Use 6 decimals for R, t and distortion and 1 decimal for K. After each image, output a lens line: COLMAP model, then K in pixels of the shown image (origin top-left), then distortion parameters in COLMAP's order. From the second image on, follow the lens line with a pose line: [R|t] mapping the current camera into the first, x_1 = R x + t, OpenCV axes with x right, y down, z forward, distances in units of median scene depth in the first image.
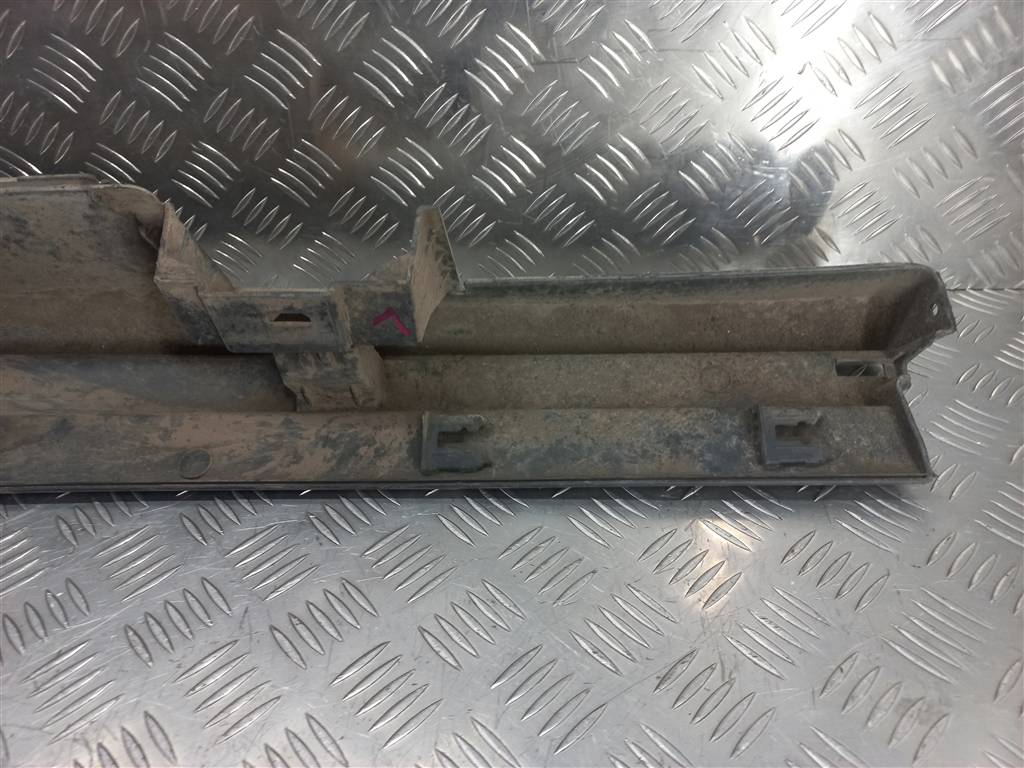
lens RADIAL K [[731.2, 0, 512.0], [0, 731.2, 384.0], [0, 0, 1]] dist [0.005980, 0.009297]
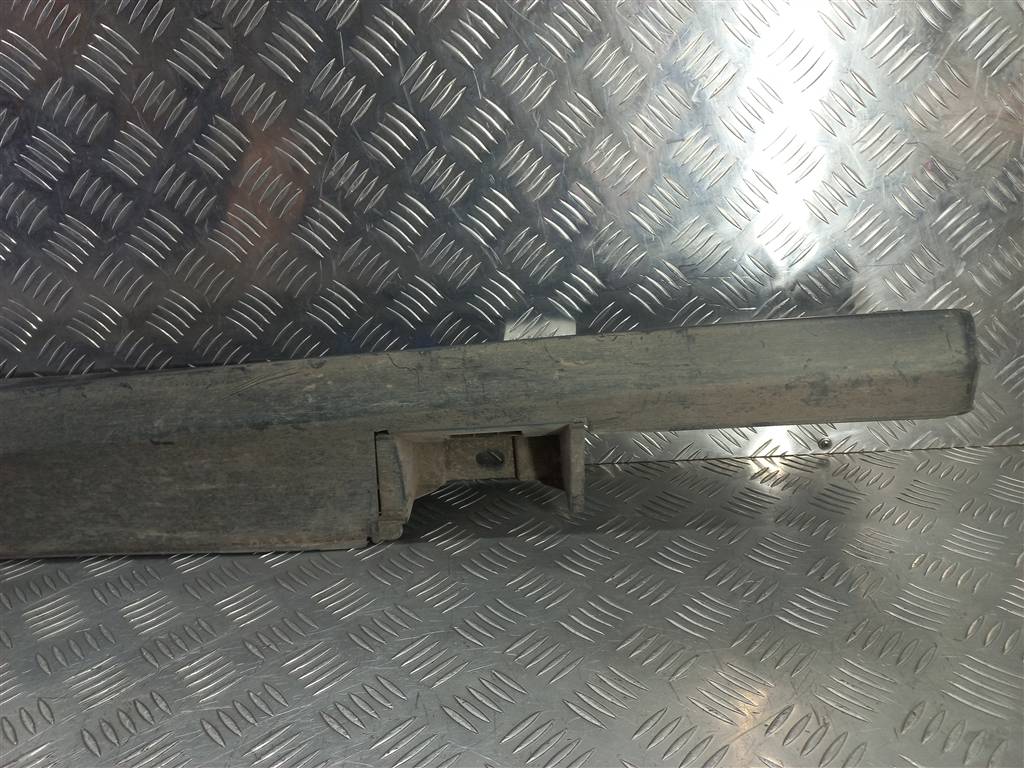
lens RADIAL K [[731.2, 0, 512.0], [0, 731.2, 384.0], [0, 0, 1]] dist [0.005980, 0.009297]
pose [[0.999239, -0.037971, 0.008952, -0.201325], [0.038812, 0.944354, -0.326634, 0.227818], [0.003949, 0.326733, 0.945108, -0.327427]]
